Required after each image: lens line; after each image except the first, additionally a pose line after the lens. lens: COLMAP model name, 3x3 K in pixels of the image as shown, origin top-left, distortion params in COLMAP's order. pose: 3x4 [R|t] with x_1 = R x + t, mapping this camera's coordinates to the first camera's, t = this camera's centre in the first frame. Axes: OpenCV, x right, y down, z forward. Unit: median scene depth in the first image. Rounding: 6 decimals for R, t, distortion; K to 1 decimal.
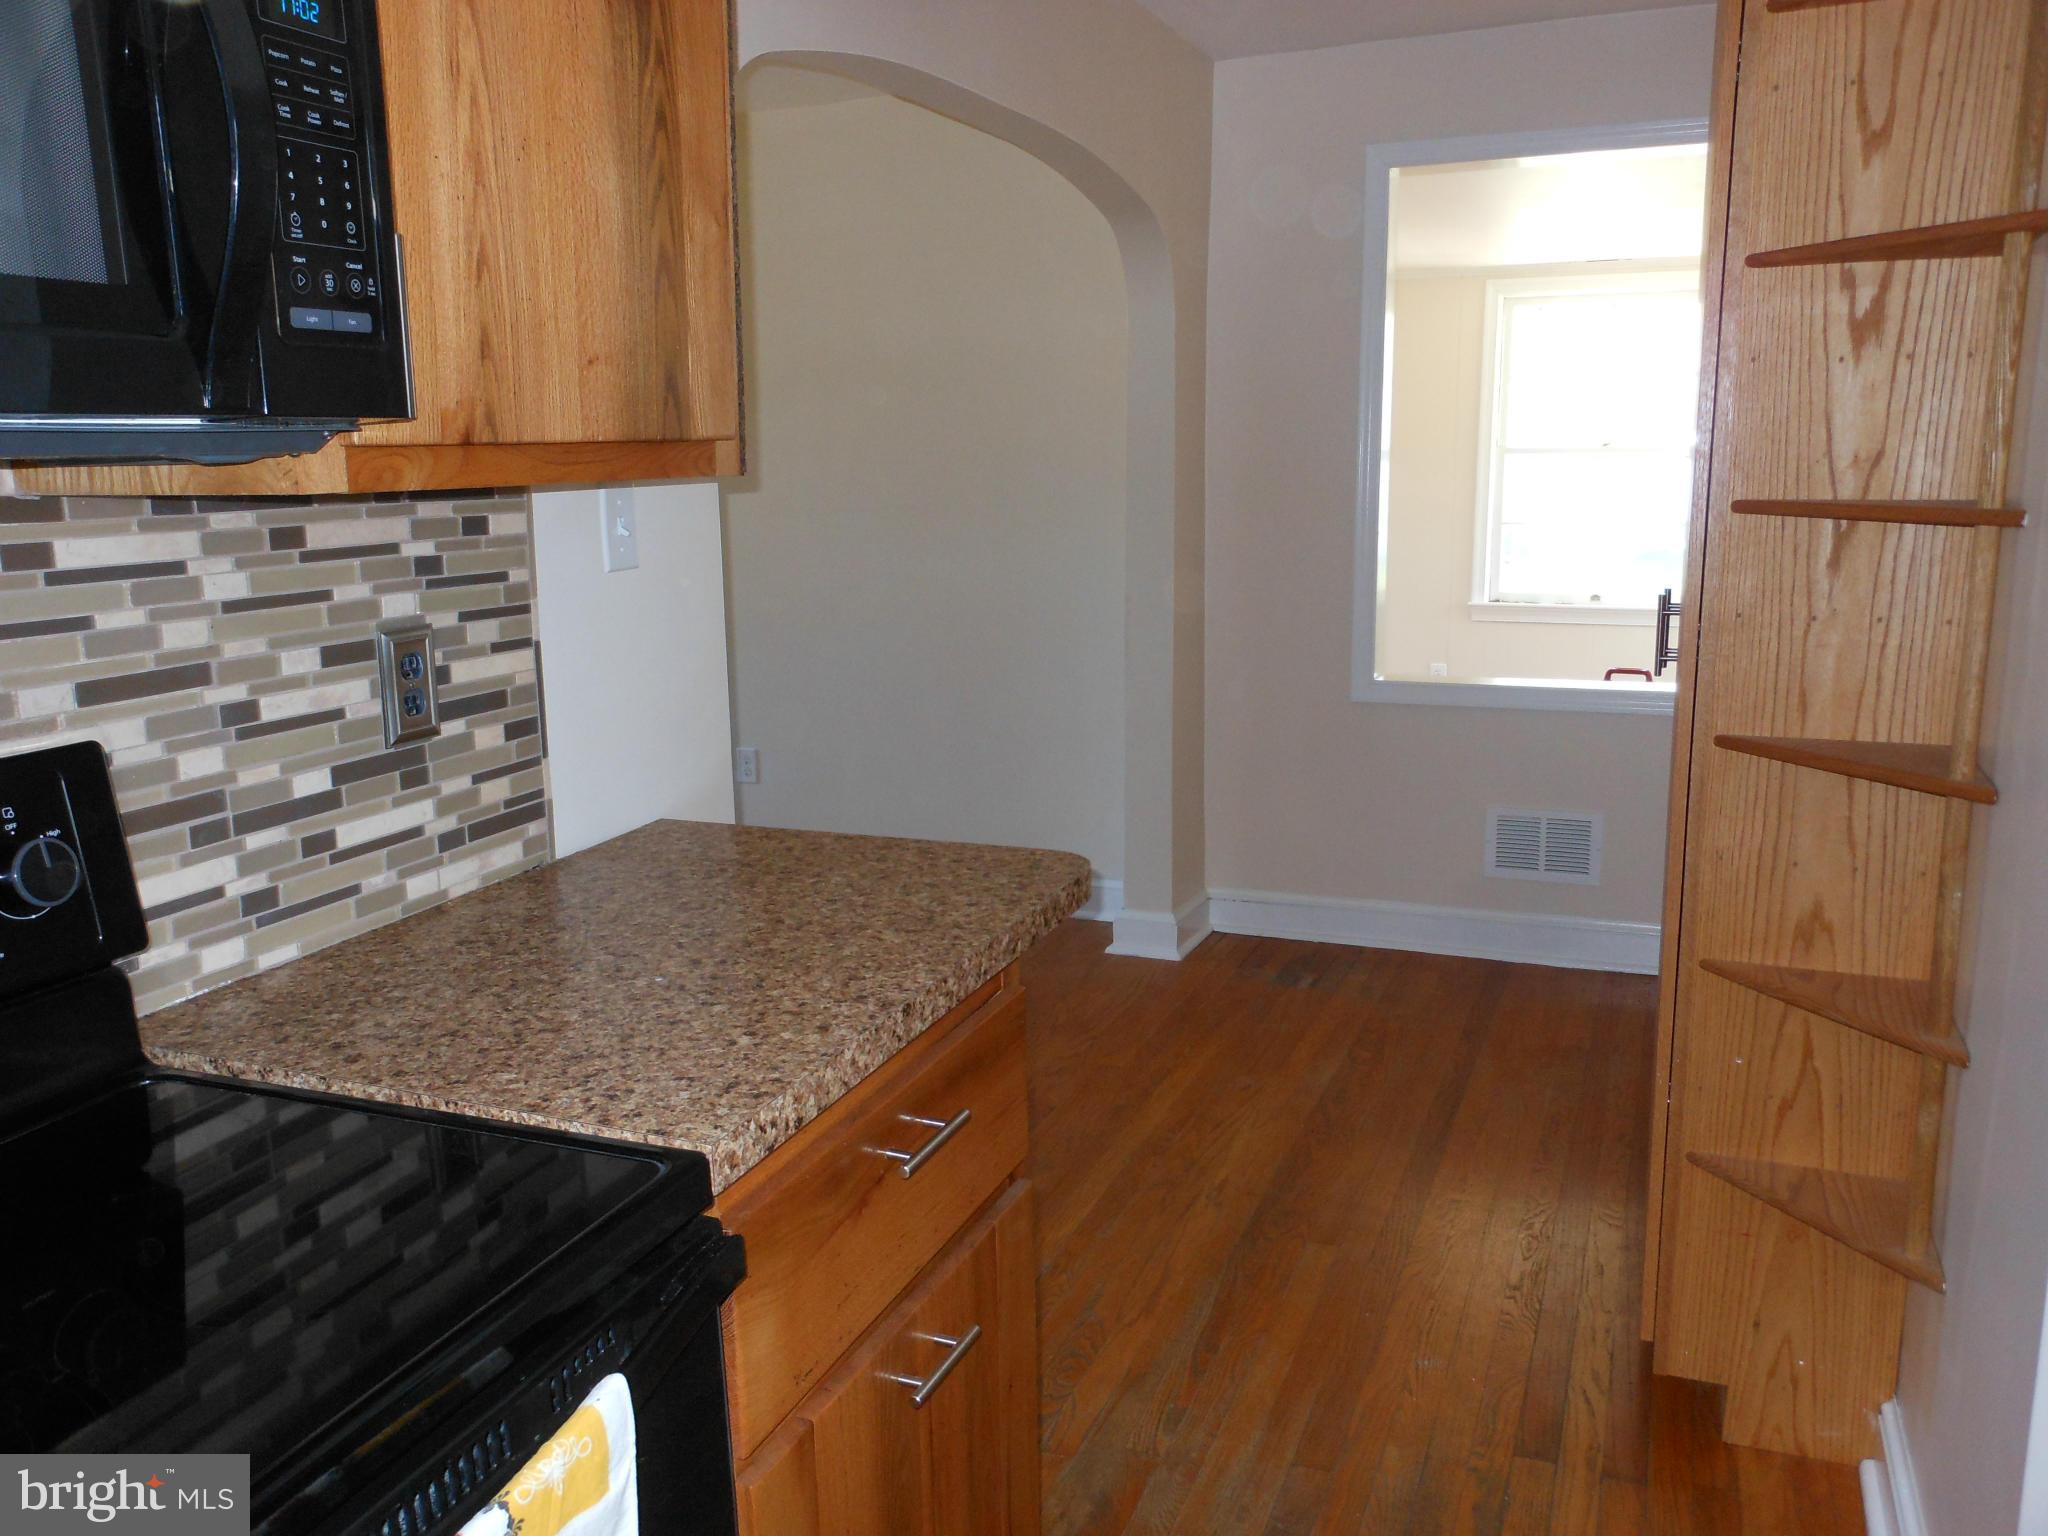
lens RADIAL K [[1643.6, 0, 1024.0], [0, 1643.6, 768.0], [0, 0, 1]] dist [0.005892, 0.007085]
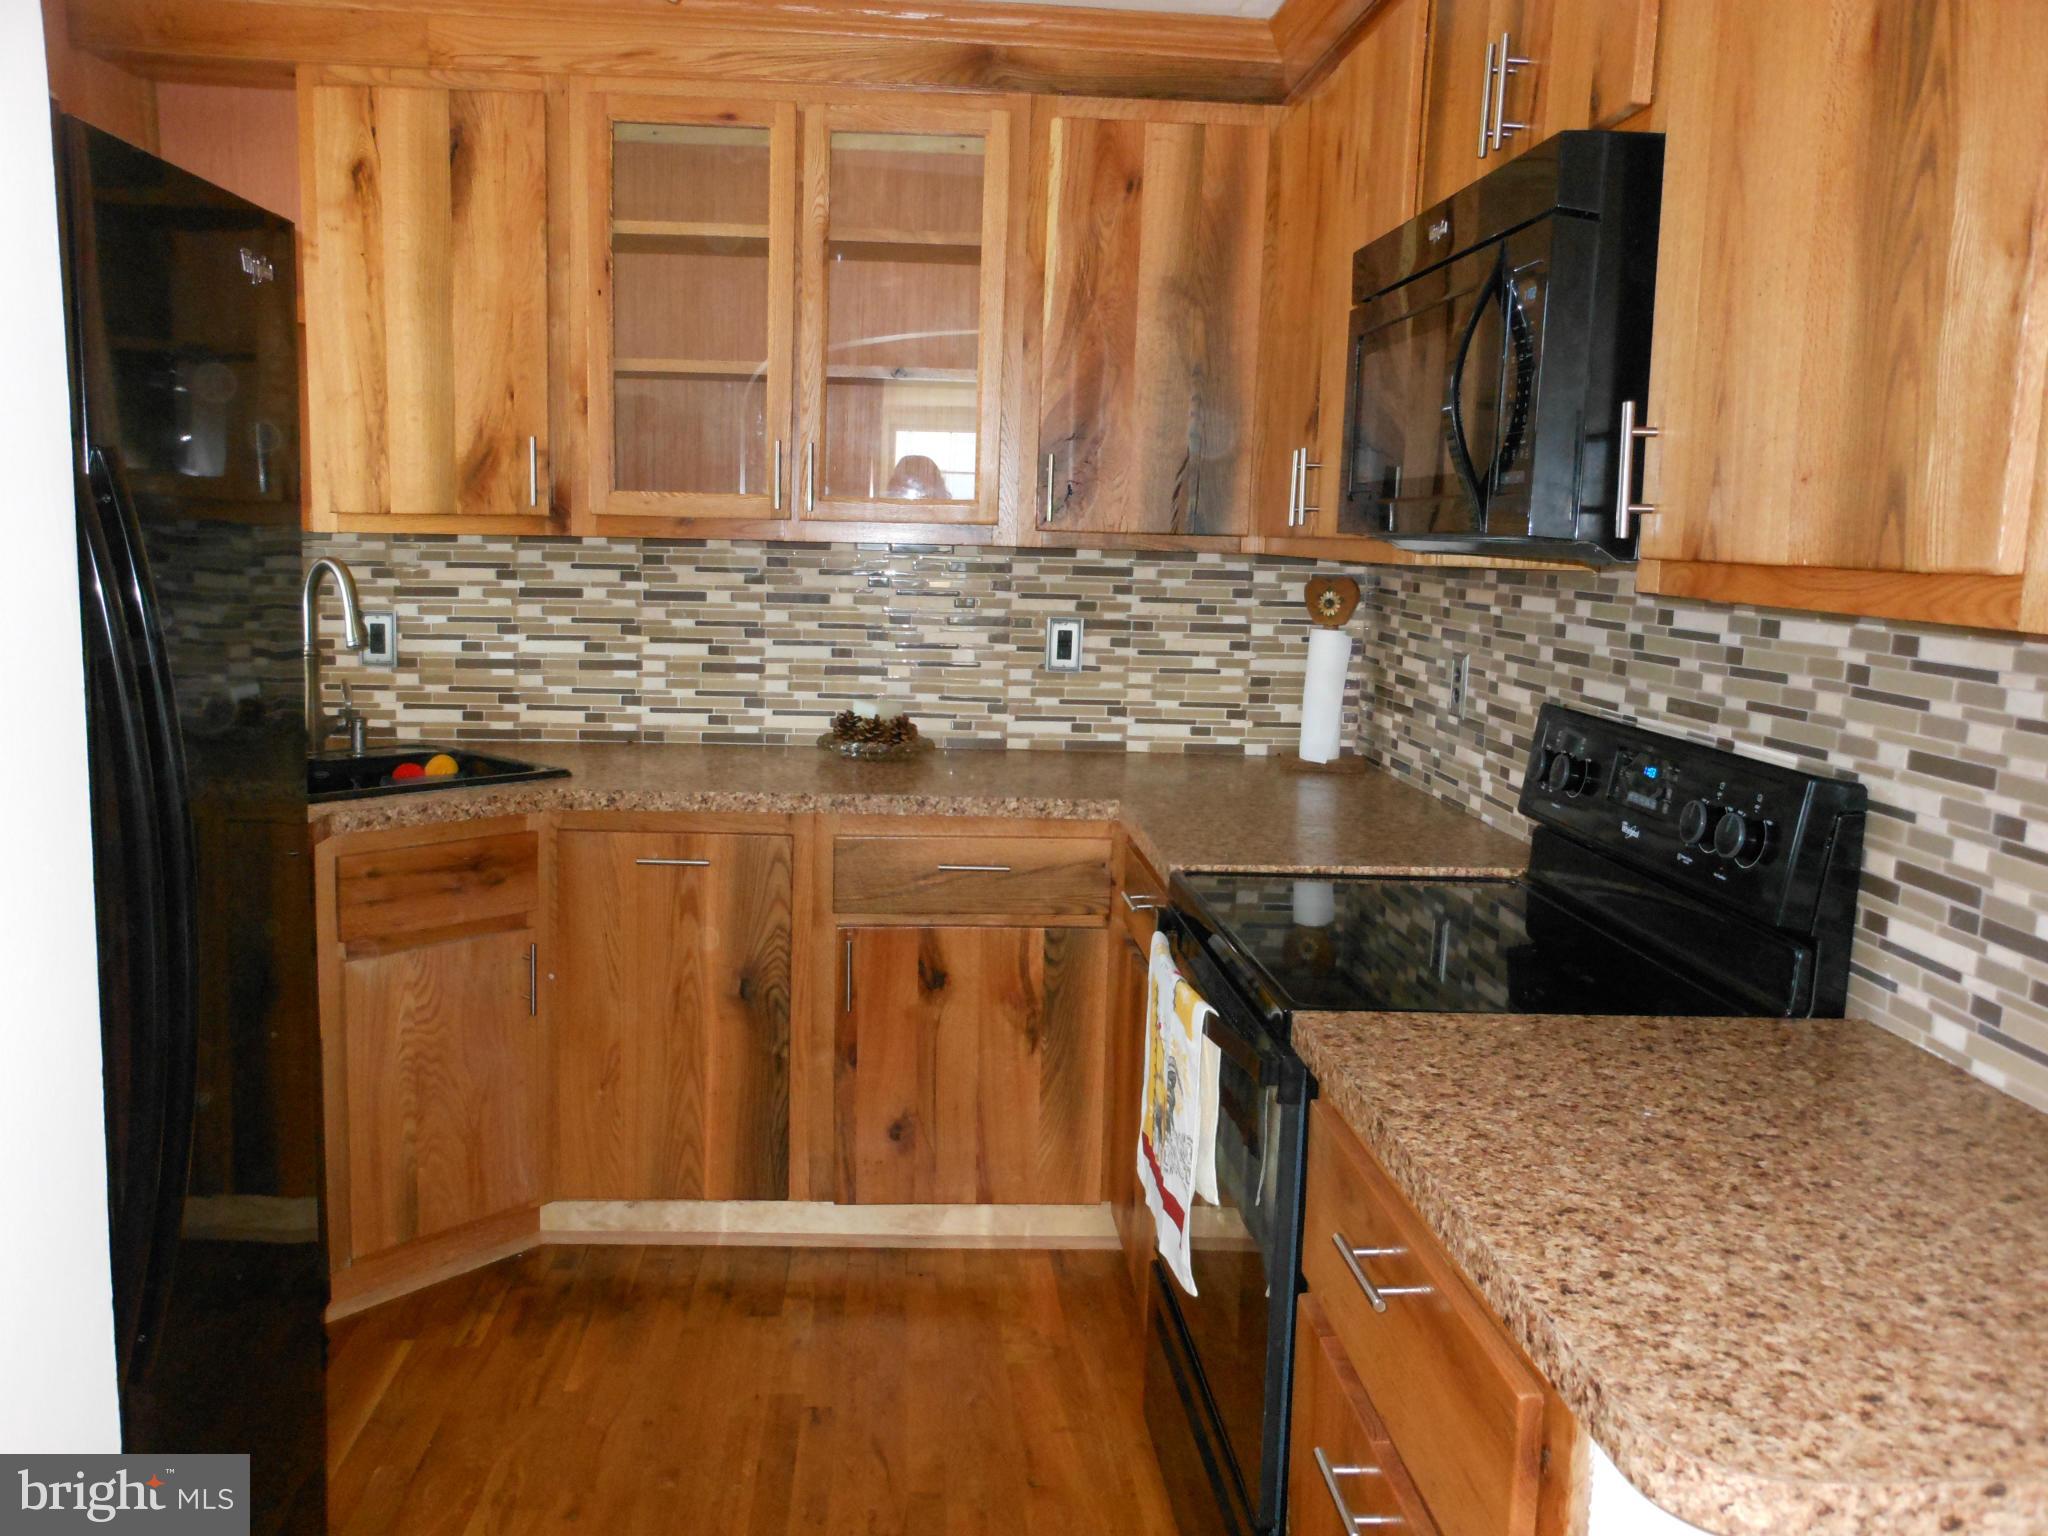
lens RADIAL K [[1643.6, 0, 1024.0], [0, 1643.6, 768.0], [0, 0, 1]] dist [0.005892, 0.007085]
pose [[-0.895492, 0.057044, -0.441408, 0.520709], [-0.101542, 0.939413, 0.327403, -0.341524], [0.433341, 0.338008, -0.835444, 1.582534]]
